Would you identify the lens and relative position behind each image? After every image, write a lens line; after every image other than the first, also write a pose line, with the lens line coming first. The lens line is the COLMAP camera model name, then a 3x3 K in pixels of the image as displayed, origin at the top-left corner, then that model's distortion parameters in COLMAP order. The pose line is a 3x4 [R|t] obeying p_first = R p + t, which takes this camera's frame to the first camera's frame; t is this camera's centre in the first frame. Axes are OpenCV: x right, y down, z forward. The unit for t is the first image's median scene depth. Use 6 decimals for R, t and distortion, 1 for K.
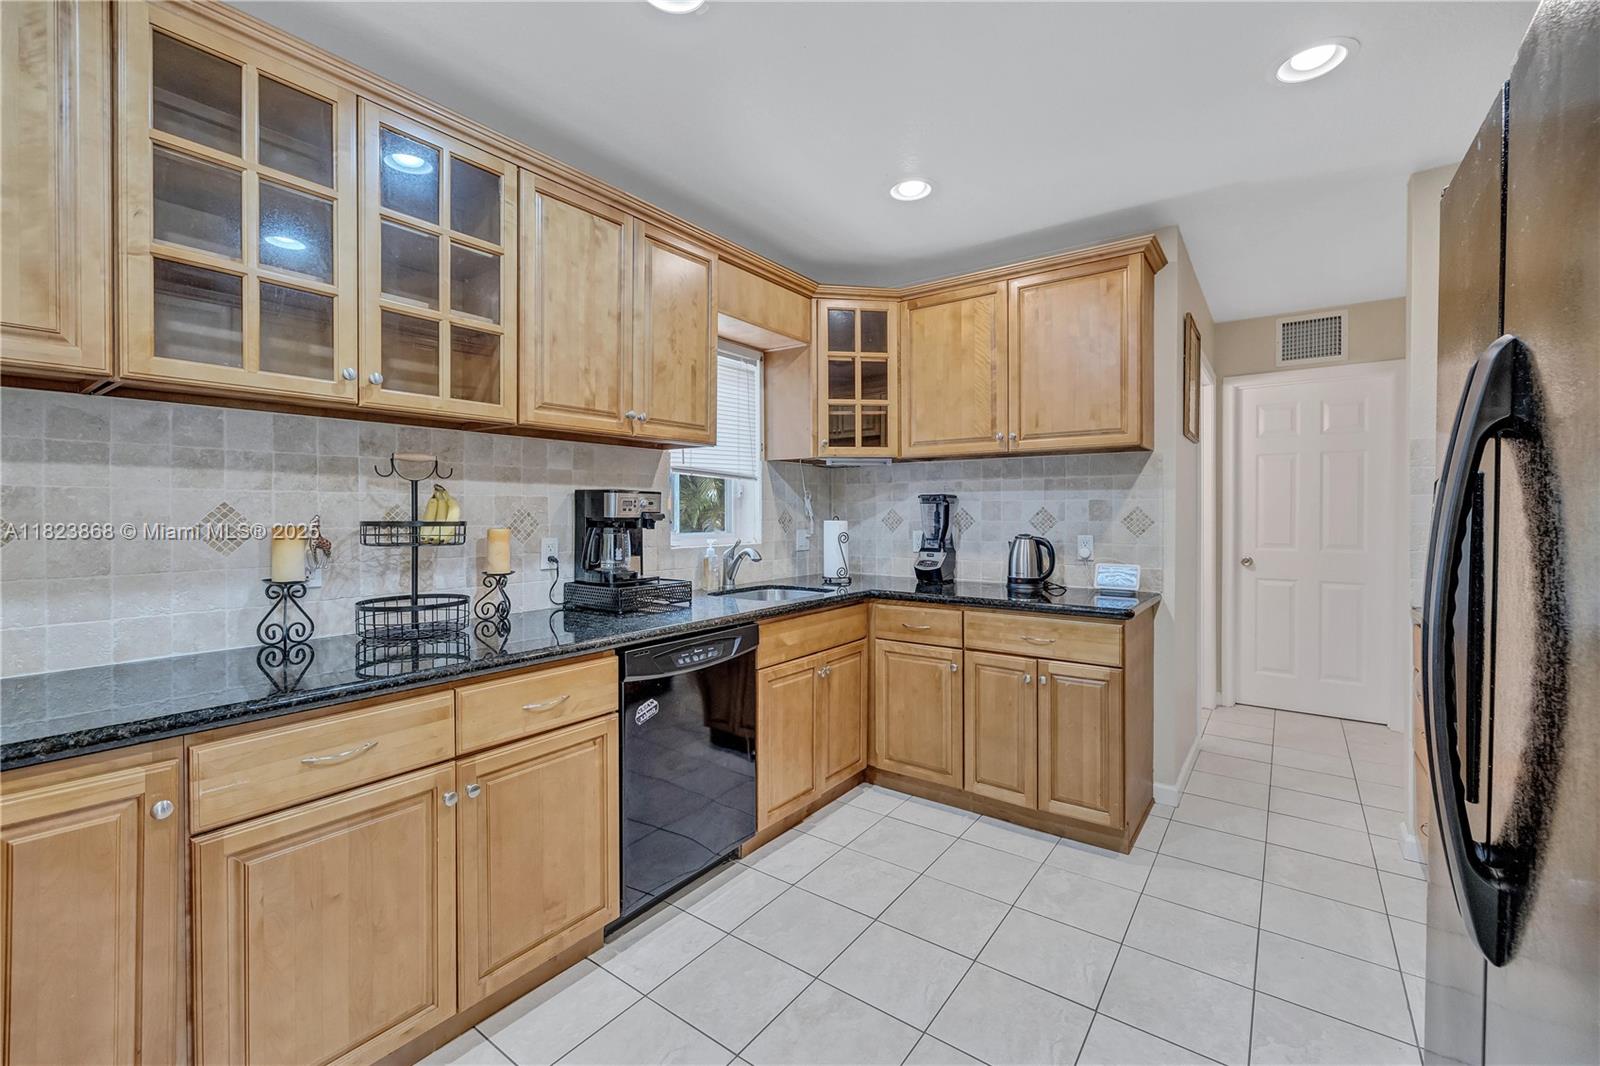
lens RADIAL K [[675.4, 0, 777.8], [0, 675.4, 513.2], [0, 0, 1]] dist [0.002472, -0.000616]
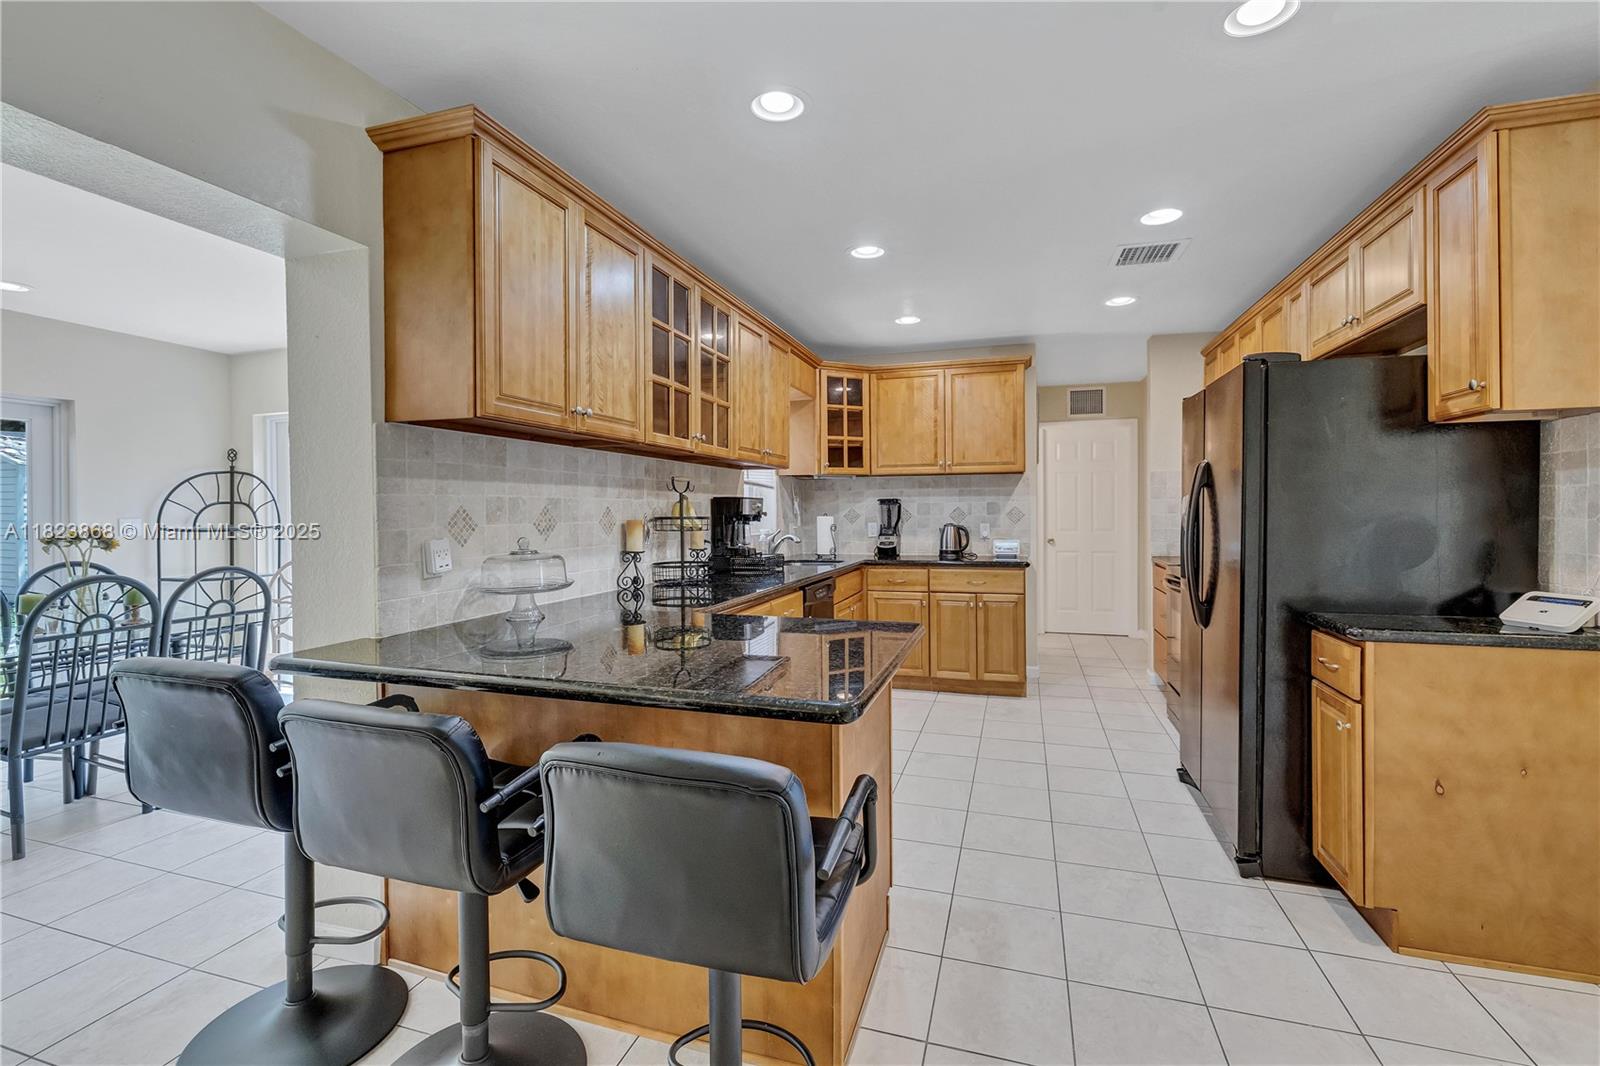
lens RADIAL K [[675.4, 0, 722.8], [0, 675.4, 513.0], [0, 0, 1]] dist [0.002472, -0.000616]
pose [[0.969783, -0.006566, 0.243882, -0.585635], [0.006807, 0.999977, -0.000143, 0.002782], [-0.243875, 0.001799, 0.969805, -0.462784]]
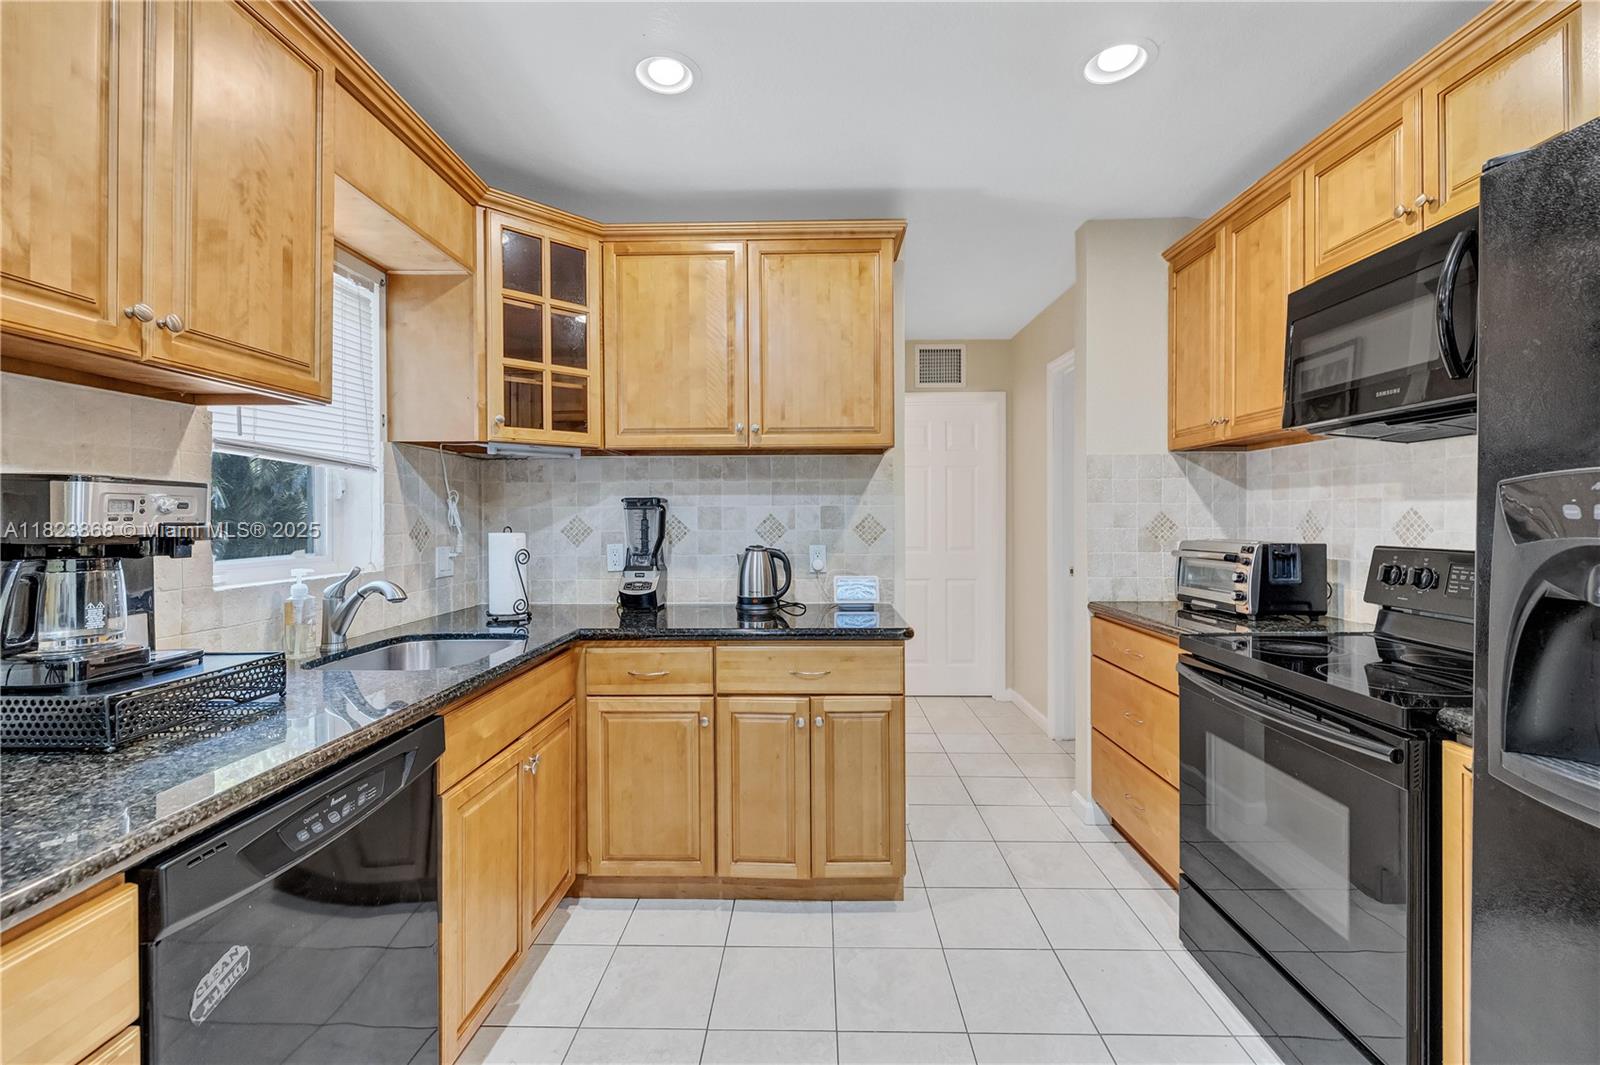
lens RADIAL K [[675.4, 0, 793.8], [0, 675.4, 518.3], [0, 0, 1]] dist [0.002472, -0.000616]
pose [[0.806618, -0.003421, 0.591063, -0.105714], [0.004710, 0.999989, -0.000640, -0.002727], [-0.591054, 0.003300, 0.806625, 0.296091]]
